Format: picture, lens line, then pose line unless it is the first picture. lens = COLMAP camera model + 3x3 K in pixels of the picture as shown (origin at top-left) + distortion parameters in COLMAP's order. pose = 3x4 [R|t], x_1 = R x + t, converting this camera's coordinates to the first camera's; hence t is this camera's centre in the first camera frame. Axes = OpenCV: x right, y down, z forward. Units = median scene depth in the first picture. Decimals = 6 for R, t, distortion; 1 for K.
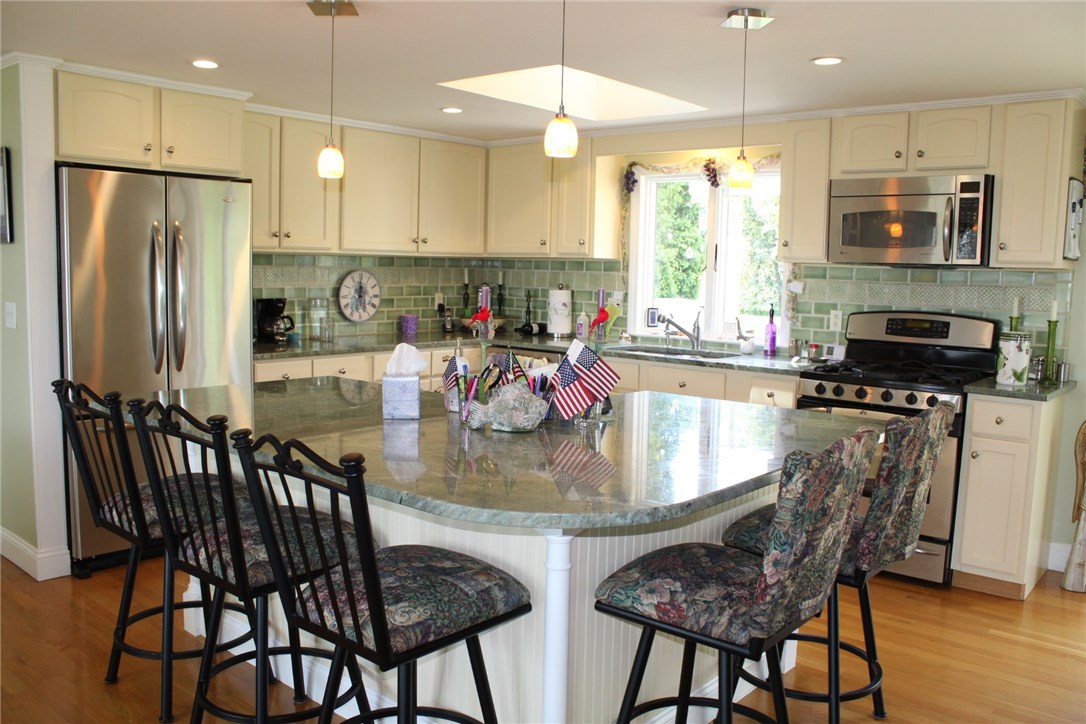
lens RADIAL K [[900.9, 0, 542.7], [0, 900.9, 373.7], [0, 0, 1]] dist [-0.168898, 0.157007]
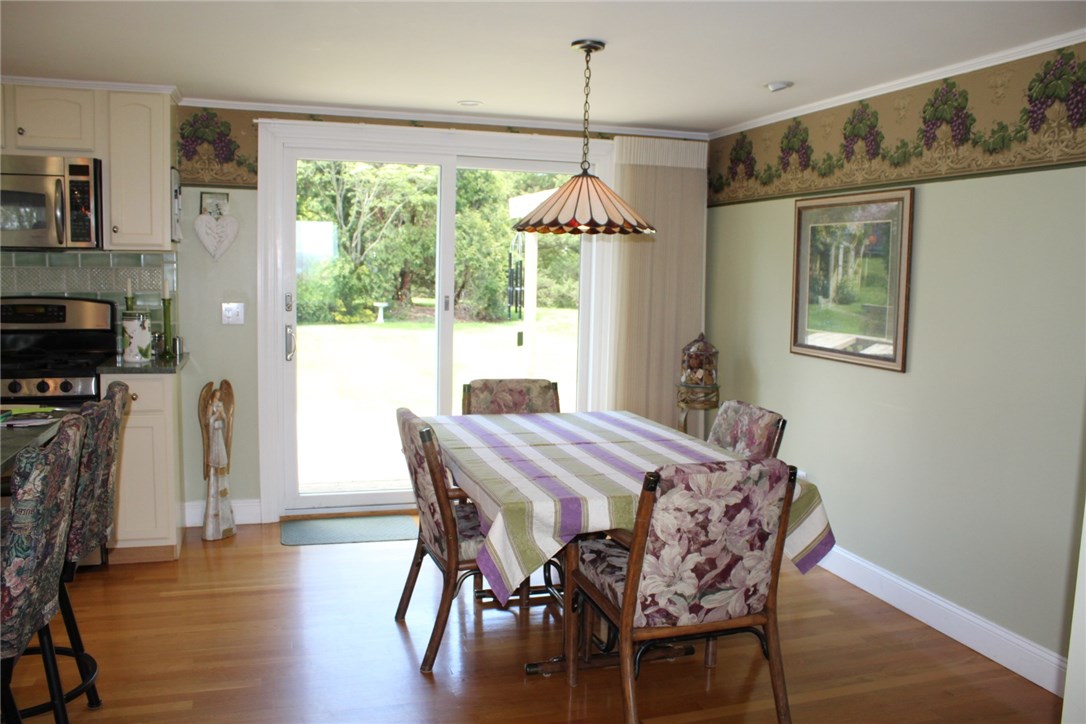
lens RADIAL K [[900.9, 0, 542.7], [0, 900.9, 373.7], [0, 0, 1]] dist [-0.168898, 0.157007]
pose [[0.534332, -0.107665, 0.838390, -0.083363], [0.089214, 0.993498, 0.070726, -0.003811], [-0.840553, 0.037005, 0.540464, 0.017803]]
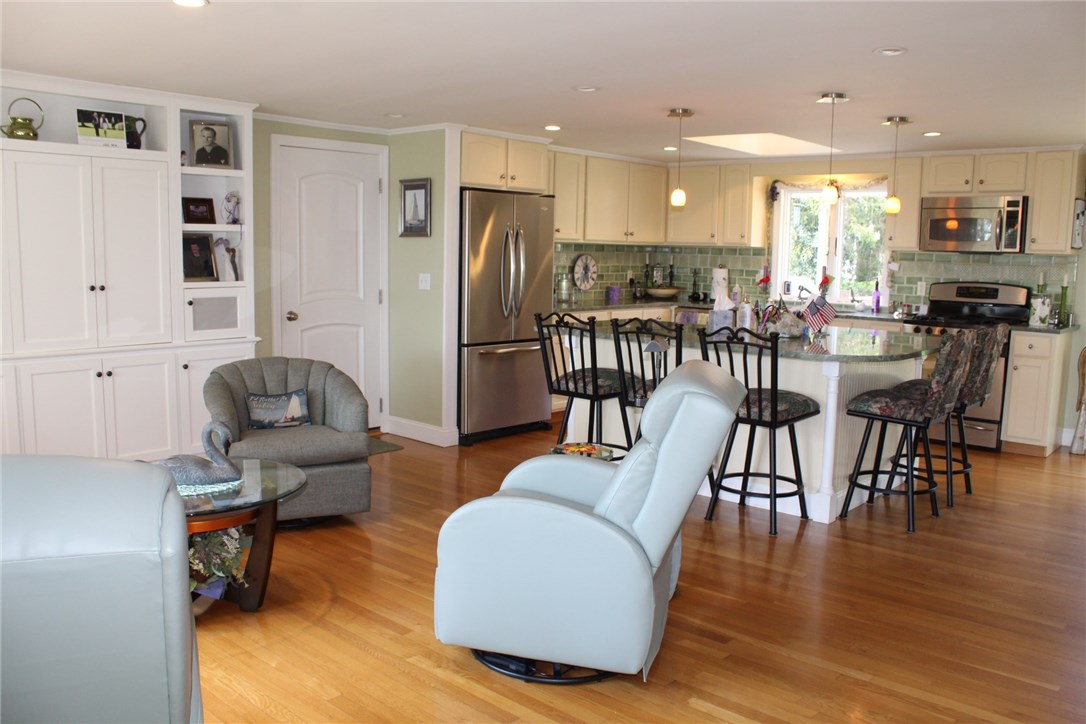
lens RADIAL K [[900.9, 0, 542.7], [0, 900.9, 373.7], [0, 0, 1]] dist [-0.168898, 0.157007]
pose [[0.999698, -0.001104, -0.024563, -0.333547], [0.001572, 0.999817, 0.019045, 0.066865], [0.024538, -0.019078, 0.999517, -0.618011]]
